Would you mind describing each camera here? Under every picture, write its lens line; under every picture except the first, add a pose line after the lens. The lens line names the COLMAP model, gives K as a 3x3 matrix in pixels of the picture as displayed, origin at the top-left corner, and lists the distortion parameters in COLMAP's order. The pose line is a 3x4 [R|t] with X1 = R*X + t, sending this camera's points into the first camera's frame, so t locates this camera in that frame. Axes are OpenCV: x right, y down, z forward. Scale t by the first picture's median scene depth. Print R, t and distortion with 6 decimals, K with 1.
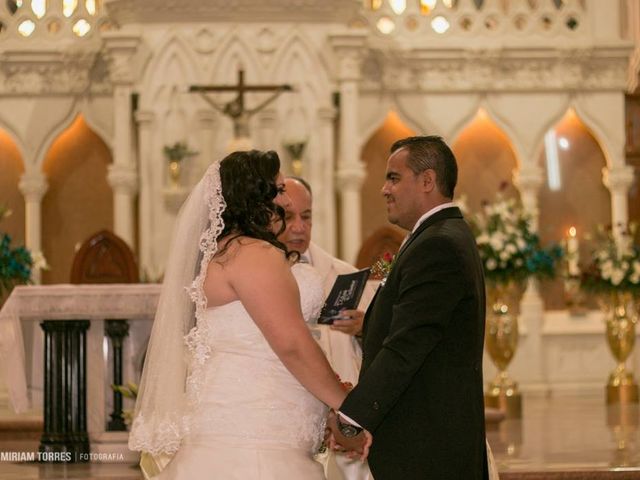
lens RADIAL K [[2032.8, 0, 320.0], [0, 2032.8, 240.0], [0, 0, 1]] dist [-0.033545, -0.983329]
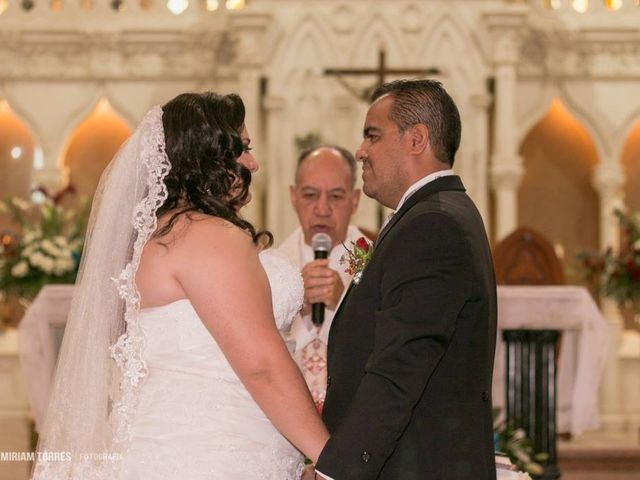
lens RADIAL K [[2032.8, 0, 320.0], [0, 2032.8, 240.0], [0, 0, 1]] dist [-0.033545, -0.983329]
pose [[0.993169, 0.013752, -0.115870, 0.090047], [-0.014765, 0.999860, -0.007896, 0.013945], [0.115745, 0.009553, 0.993233, 0.285887]]
